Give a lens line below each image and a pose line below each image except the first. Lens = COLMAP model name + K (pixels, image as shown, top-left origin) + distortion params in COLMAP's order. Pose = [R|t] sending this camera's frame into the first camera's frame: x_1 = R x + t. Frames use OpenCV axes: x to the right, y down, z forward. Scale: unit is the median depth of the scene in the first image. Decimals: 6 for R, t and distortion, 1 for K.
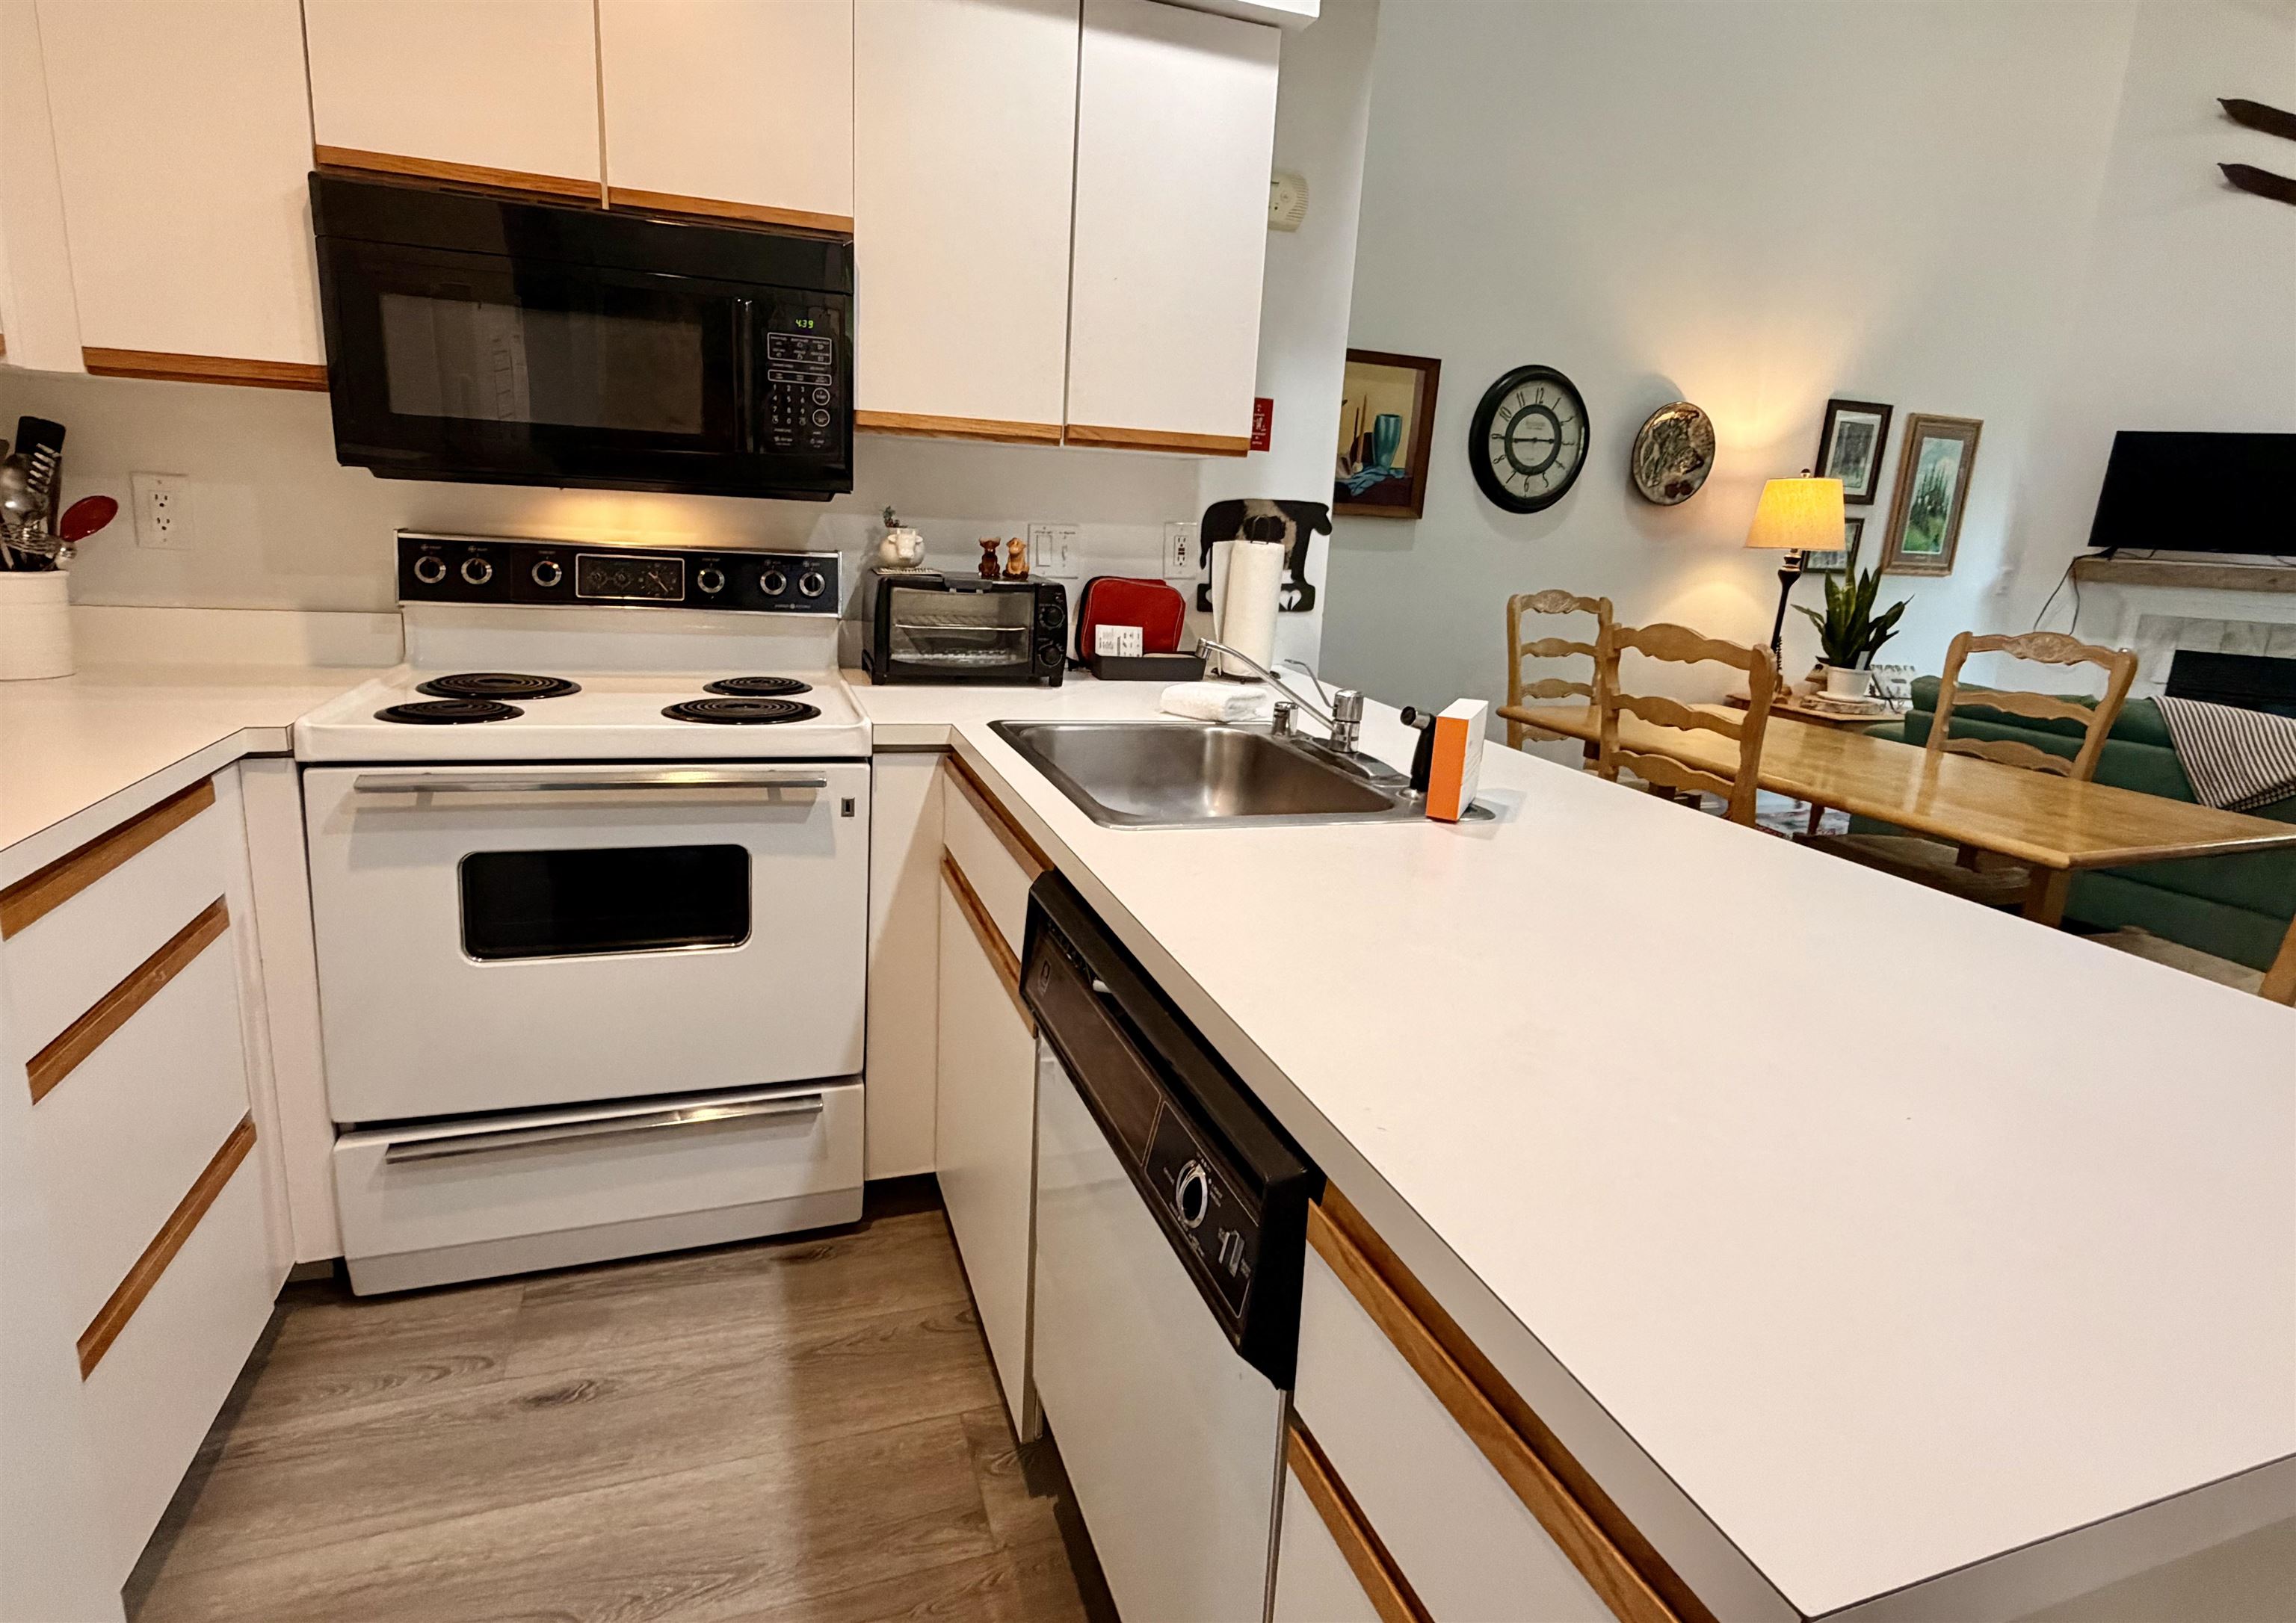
lens RADIAL K [[1130.4, 0, 1124.4], [0, 1130.4, 751.0], [0, 0, 1]] dist [-0.000644, 0.000016]
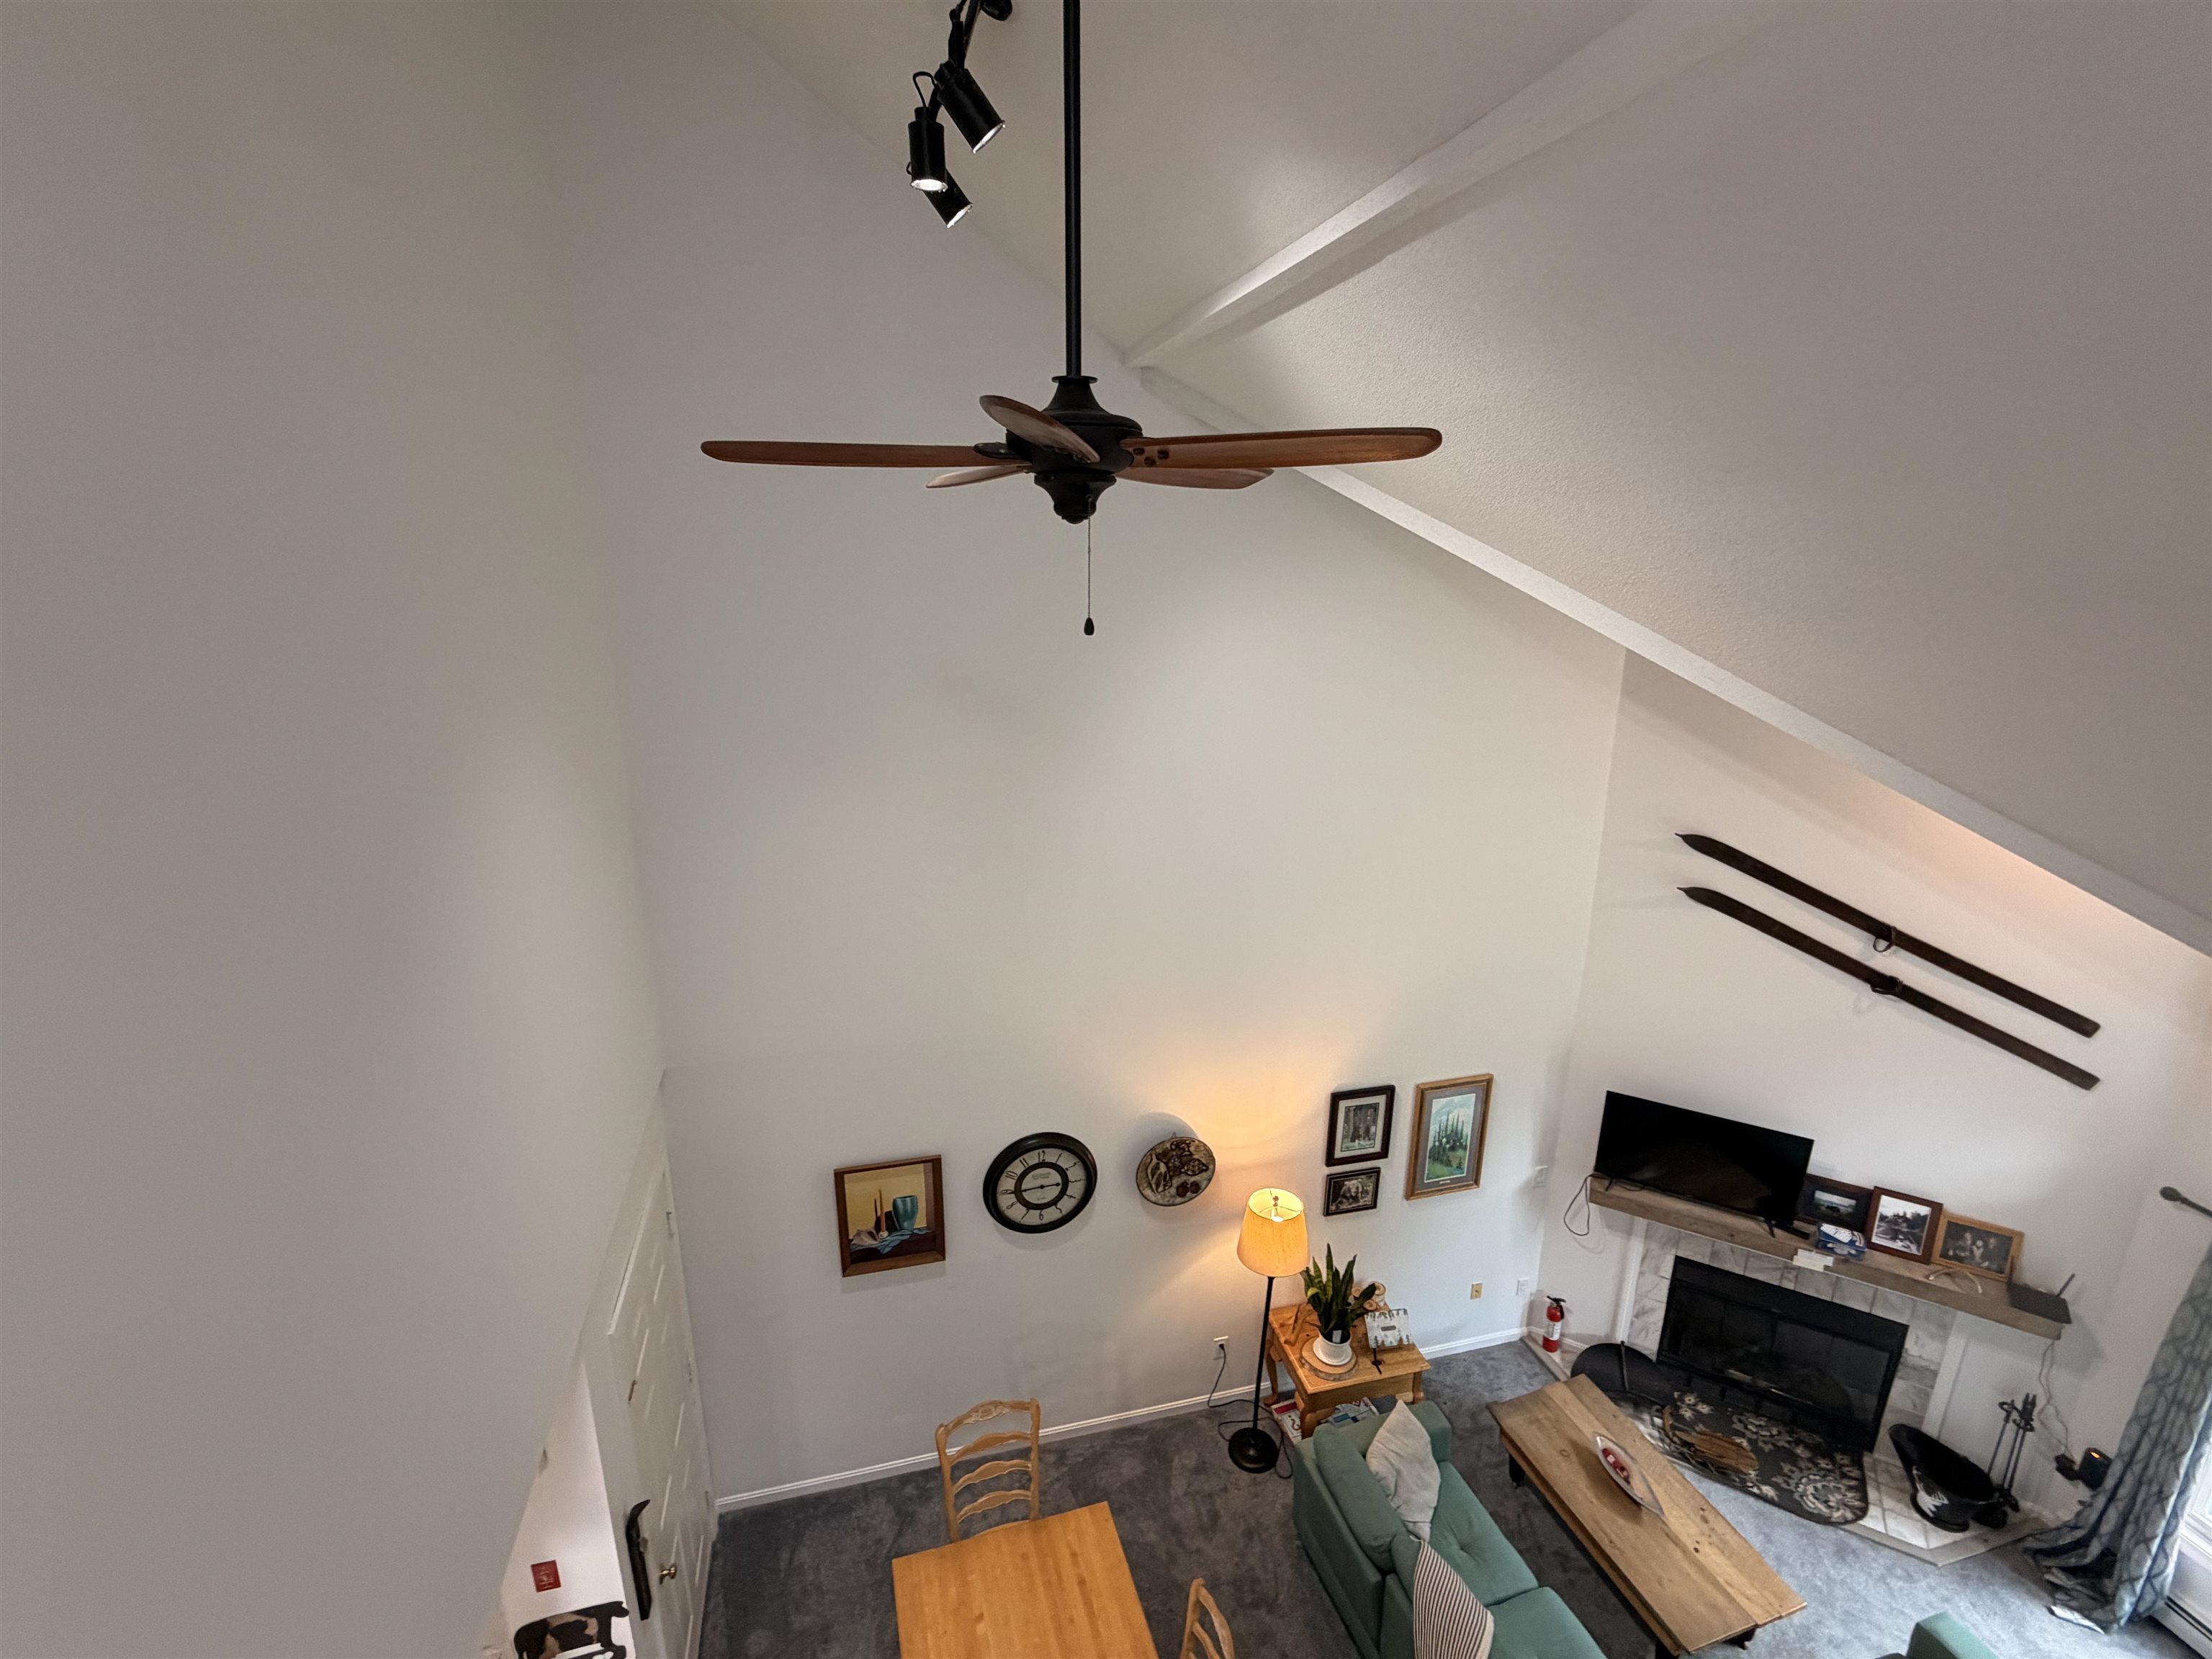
lens RADIAL K [[992.0, 0, 1108.9], [0, 992.0, 832.6], [0, 0, 1]] dist [-0.000649, 0.000312]
pose [[0.995504, -0.022512, -0.092009, 1.075124], [0.028657, 0.997406, 0.066024, -1.445028], [0.090284, -0.068364, 0.993567, -0.093422]]
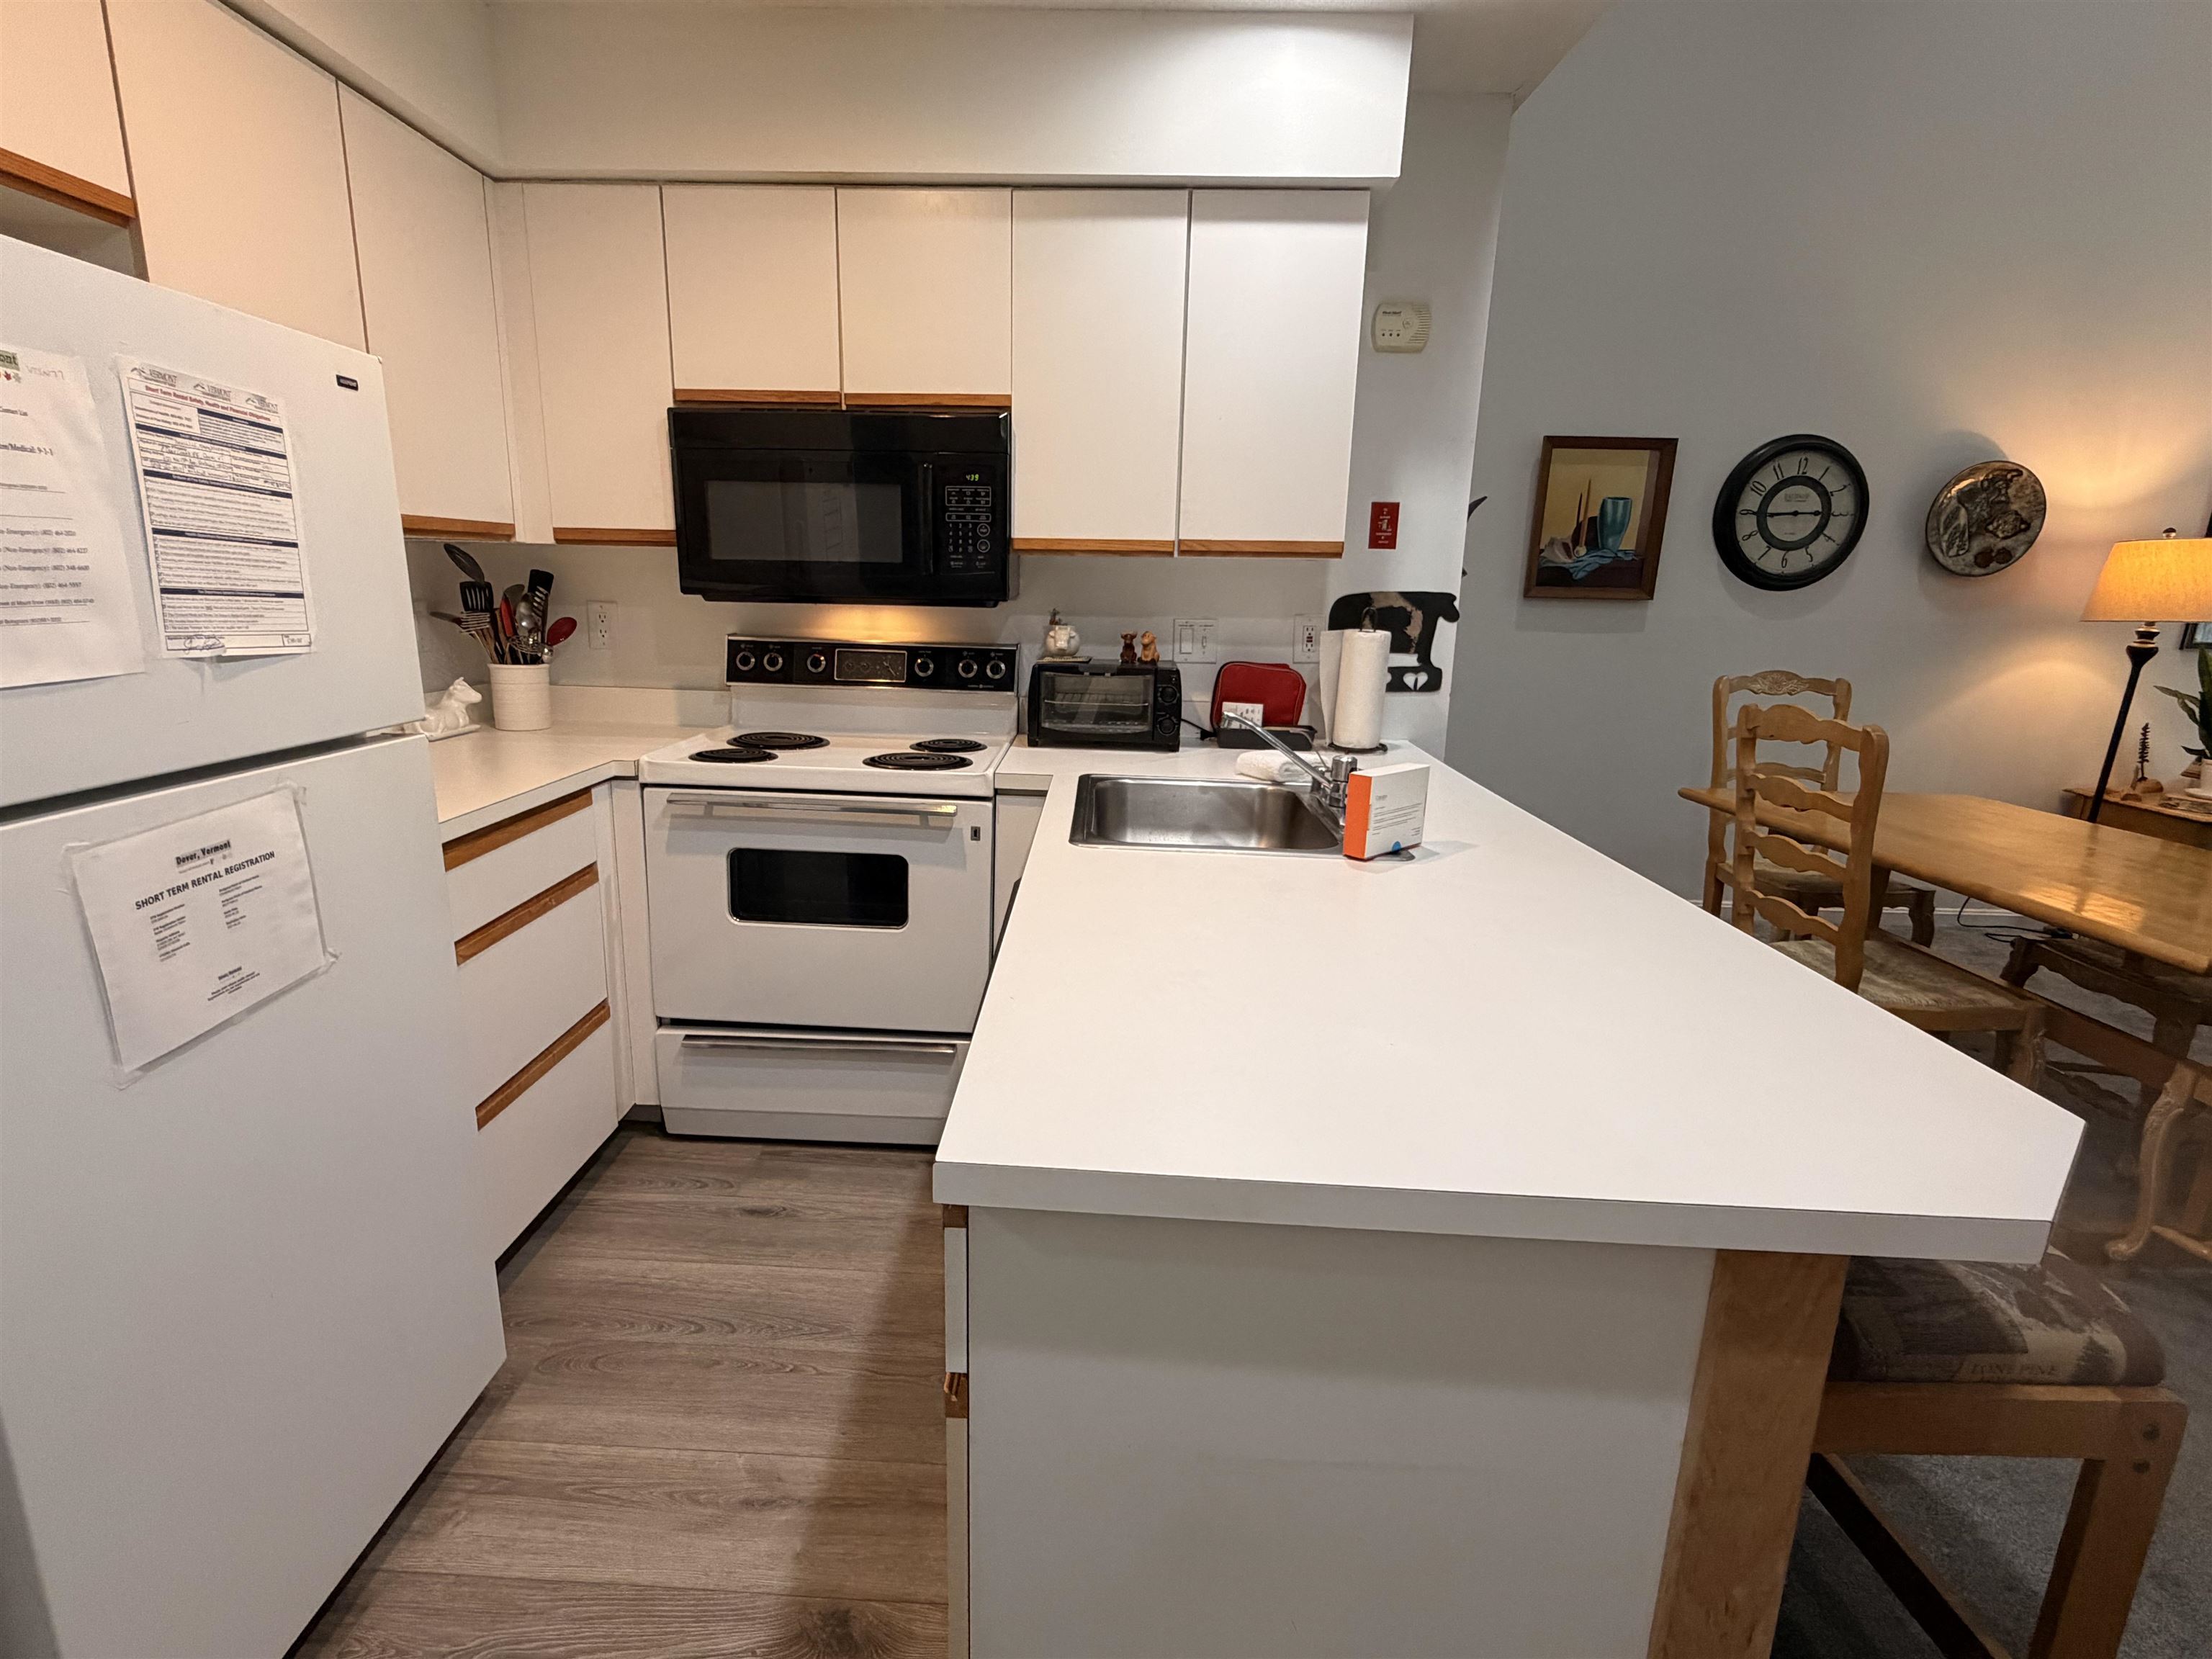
lens RADIAL K [[1071.9, 0, 1065.4], [0, 1071.9, 830.4], [0, 0, 1]] dist [0.001536, -0.000484]
pose [[0.930564, 0.048864, -0.362853, 0.258890], [-0.047467, 0.998791, 0.012771, 0.019549], [0.363038, 0.005339, 0.931759, -0.131116]]
